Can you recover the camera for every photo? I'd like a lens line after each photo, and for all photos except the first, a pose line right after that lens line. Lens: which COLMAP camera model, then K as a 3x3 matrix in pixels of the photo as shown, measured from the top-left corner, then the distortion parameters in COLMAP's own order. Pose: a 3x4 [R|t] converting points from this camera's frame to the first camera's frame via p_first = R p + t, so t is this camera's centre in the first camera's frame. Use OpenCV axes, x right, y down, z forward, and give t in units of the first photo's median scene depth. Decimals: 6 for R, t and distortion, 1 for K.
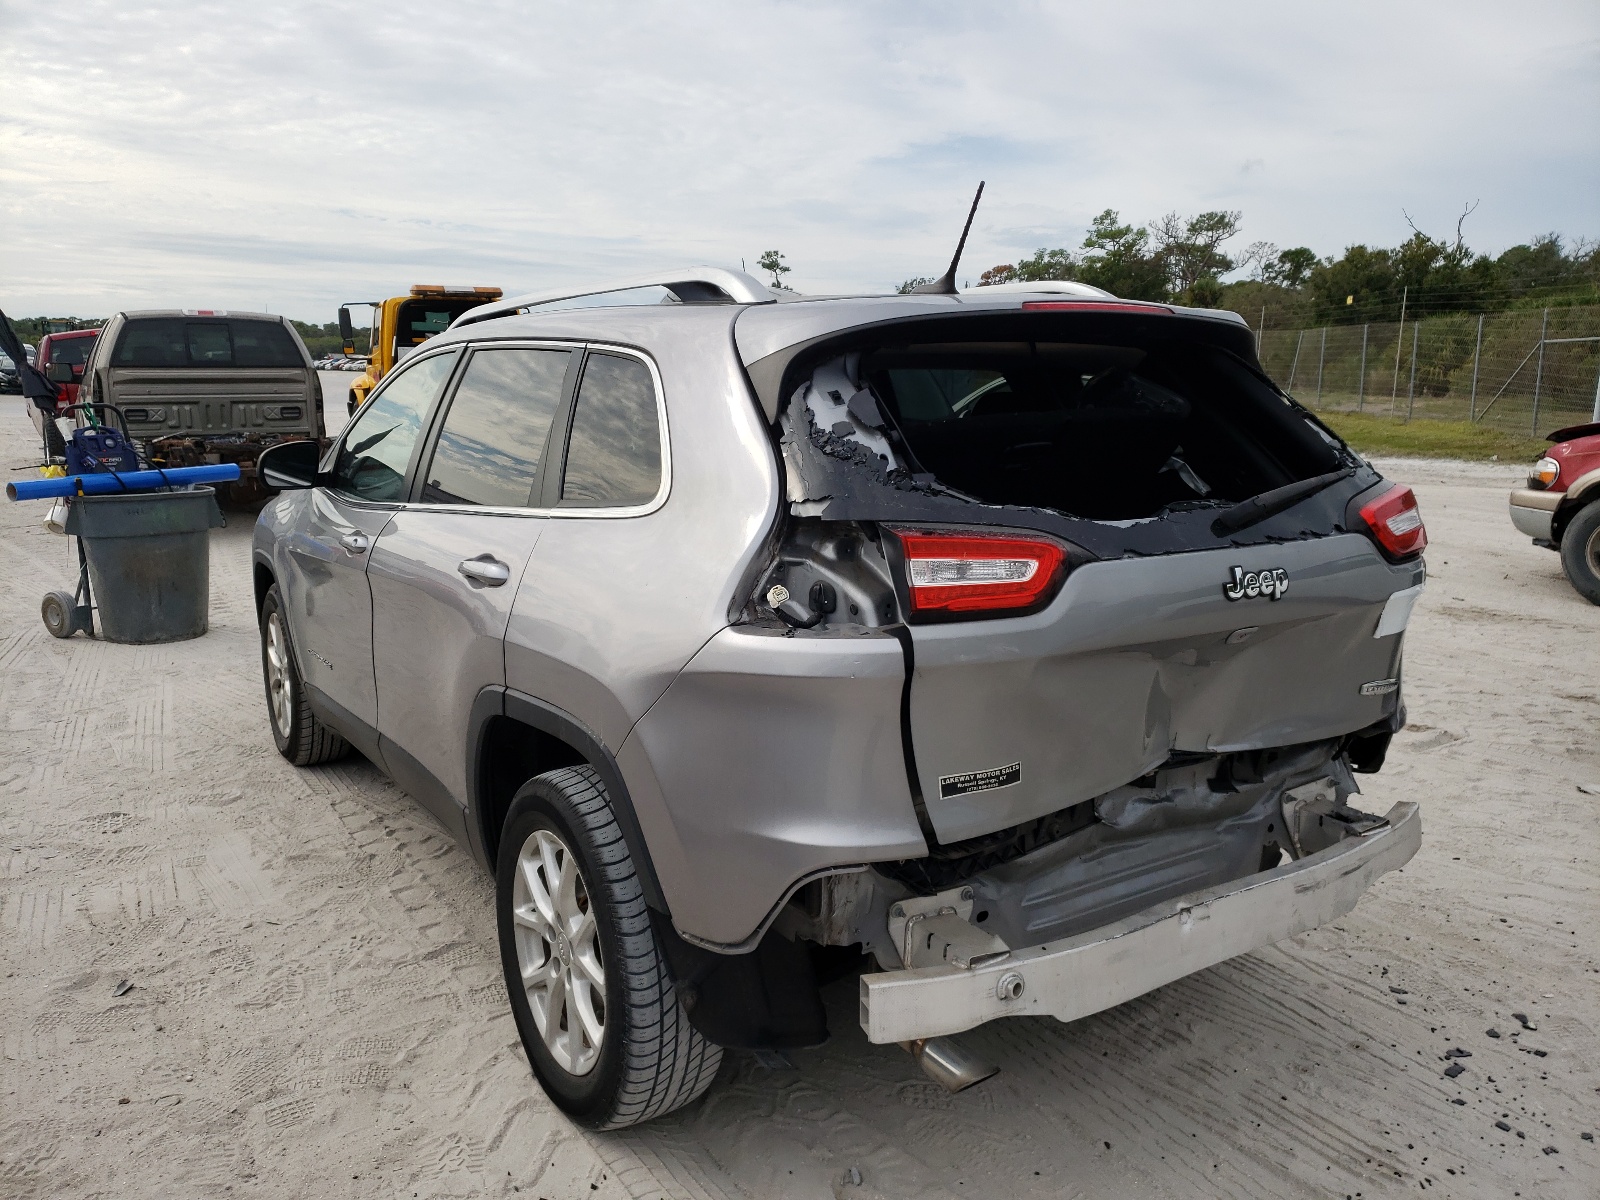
lens RADIAL K [[1259.8, 0, 802.8], [0, 1259.8, 592.1], [0, 0, 1]] dist [0.070020, -0.069166]
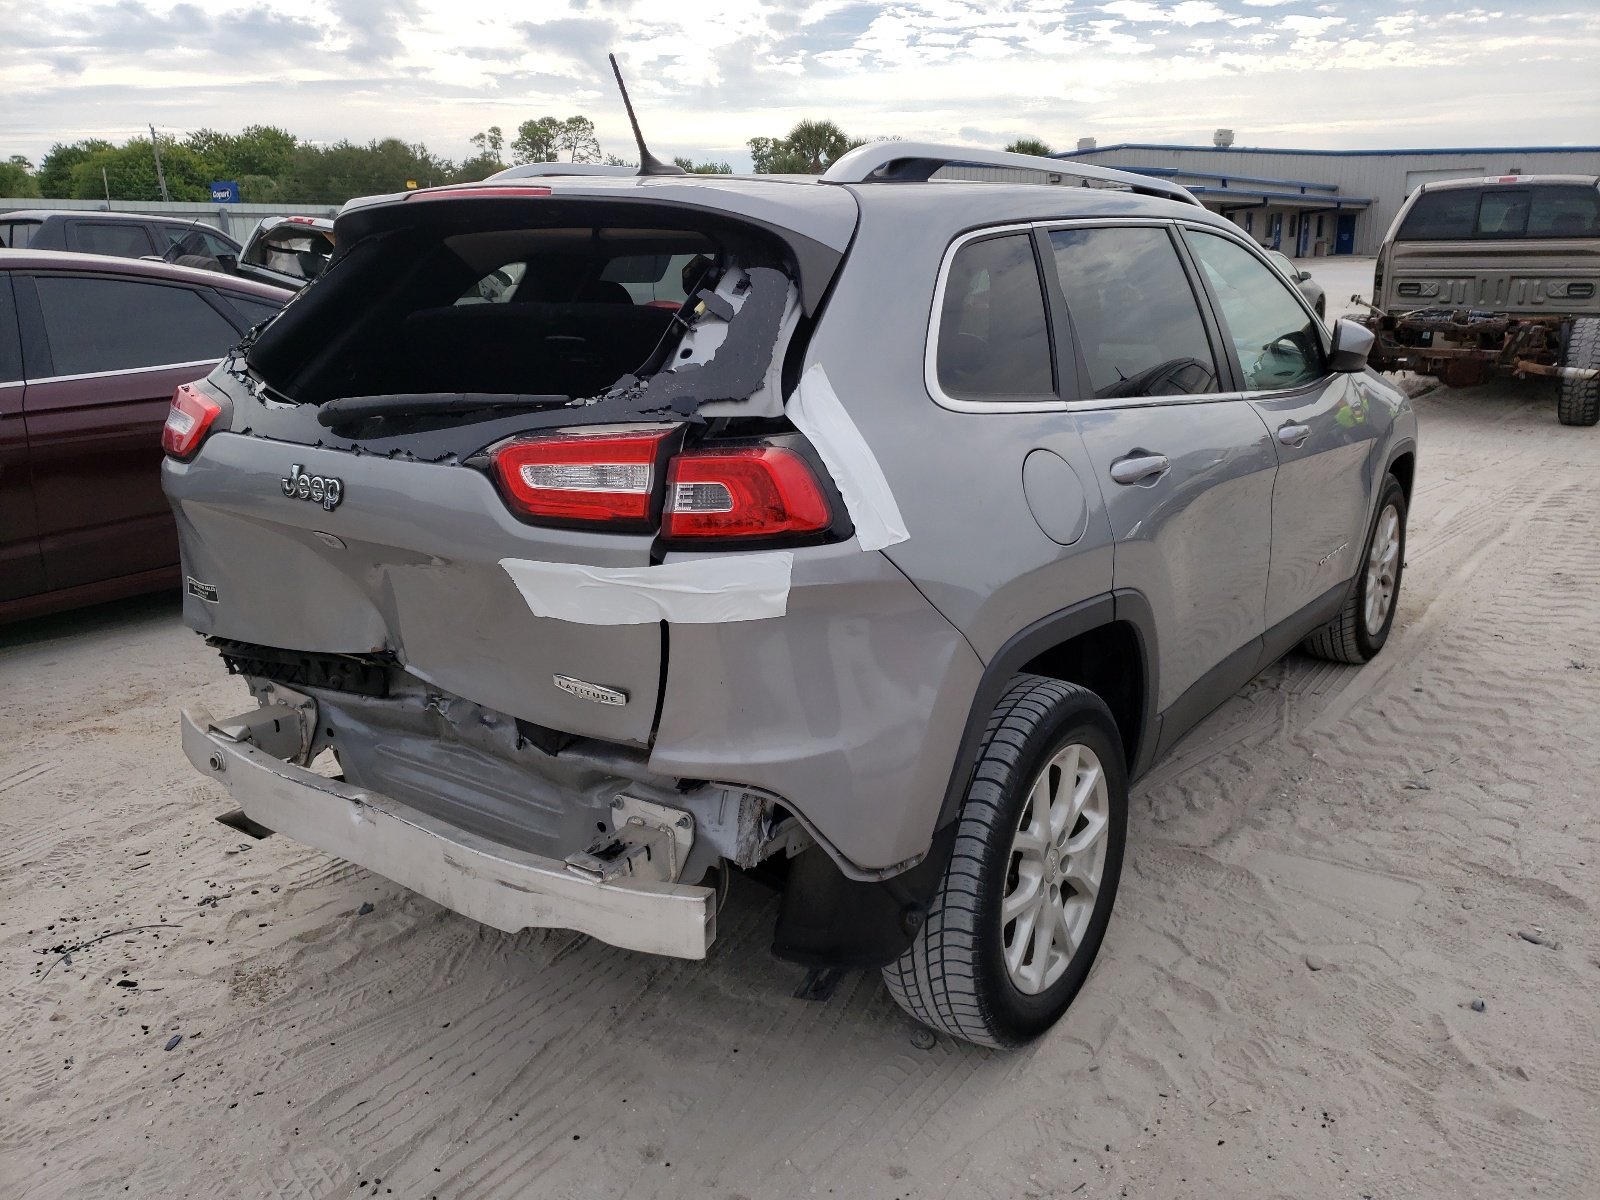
lens RADIAL K [[1248.4, 0, 798.9], [0, 1248.4, 551.2], [0, 0, 1]] dist [0.070192, -0.054948]
pose [[0.364056, 0.218457, -0.905395, 1.125333], [-0.155557, 0.972711, 0.172150, -0.148947], [0.918295, 0.078168, 0.388104, 0.798273]]
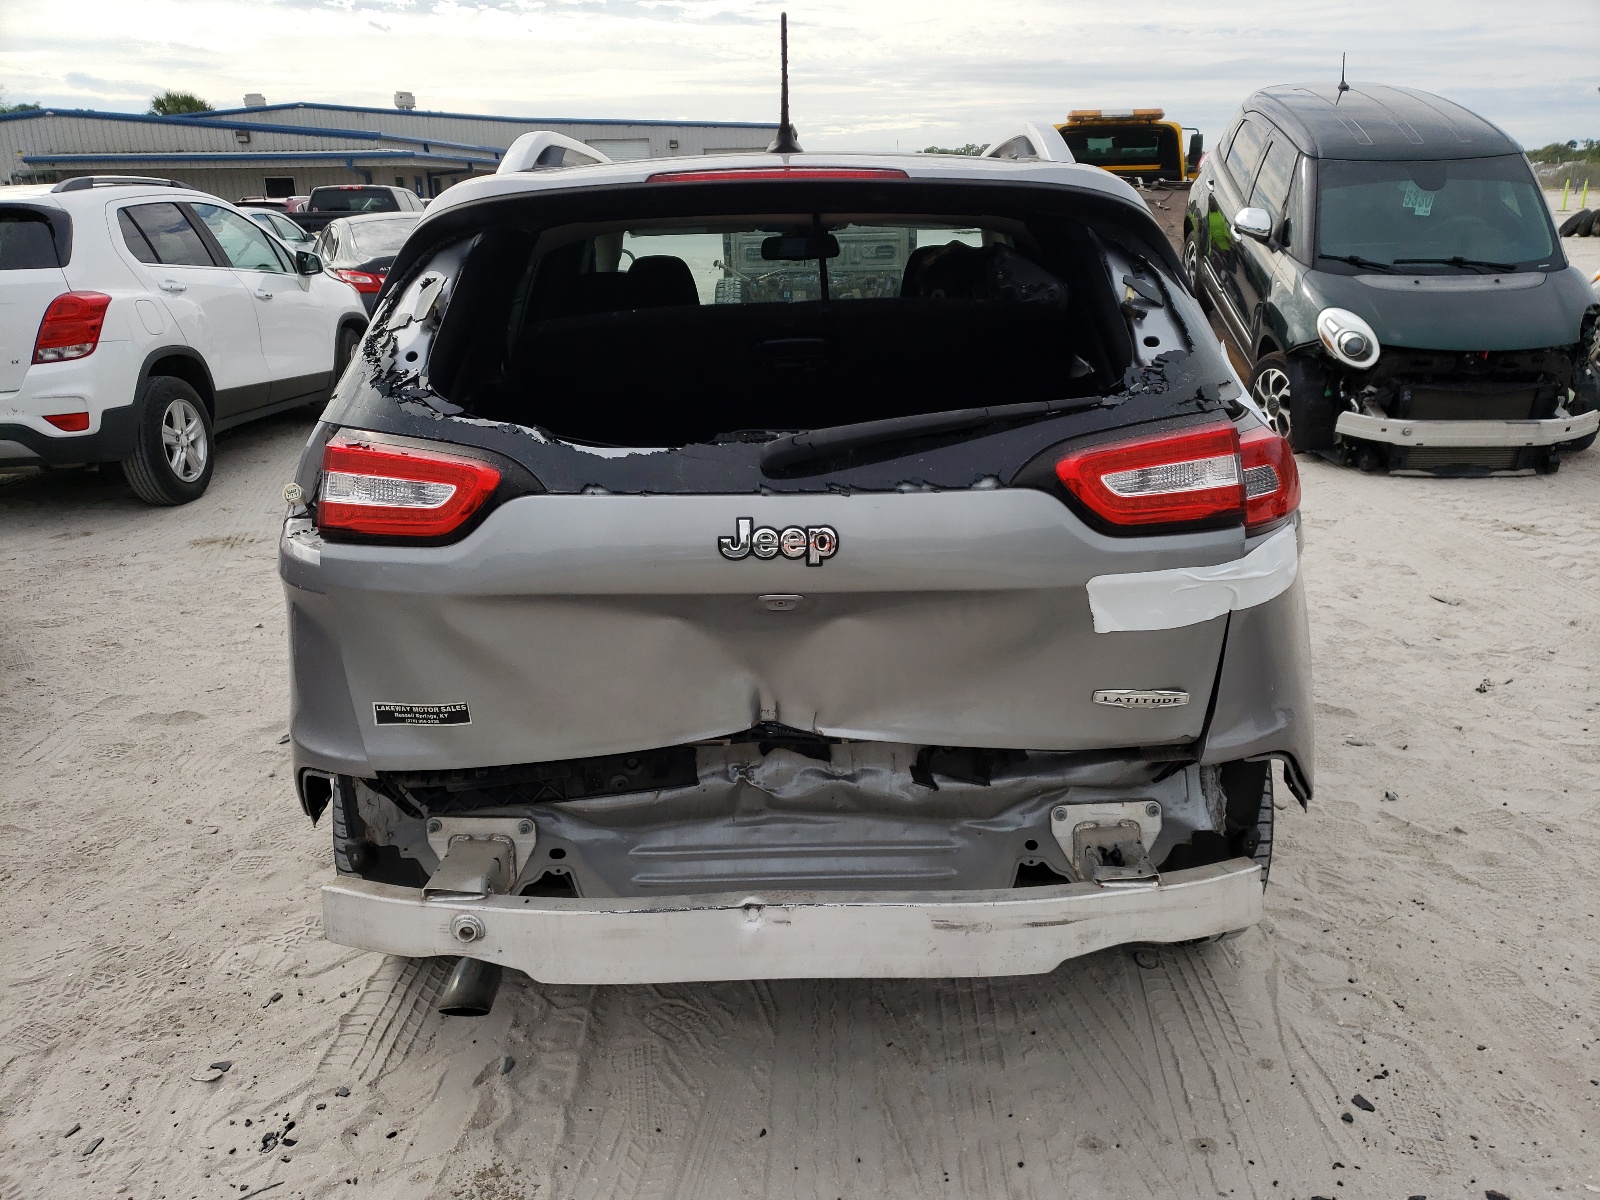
lens RADIAL K [[1259.8, 0, 802.8], [0, 1259.8, 592.1], [0, 0, 1]] dist [0.070020, -0.069166]
pose [[0.834751, 0.146992, -0.530645, 0.654376], [-0.076105, 0.985260, 0.153202, -0.080593], [0.545343, -0.087501, 0.833633, 0.282722]]
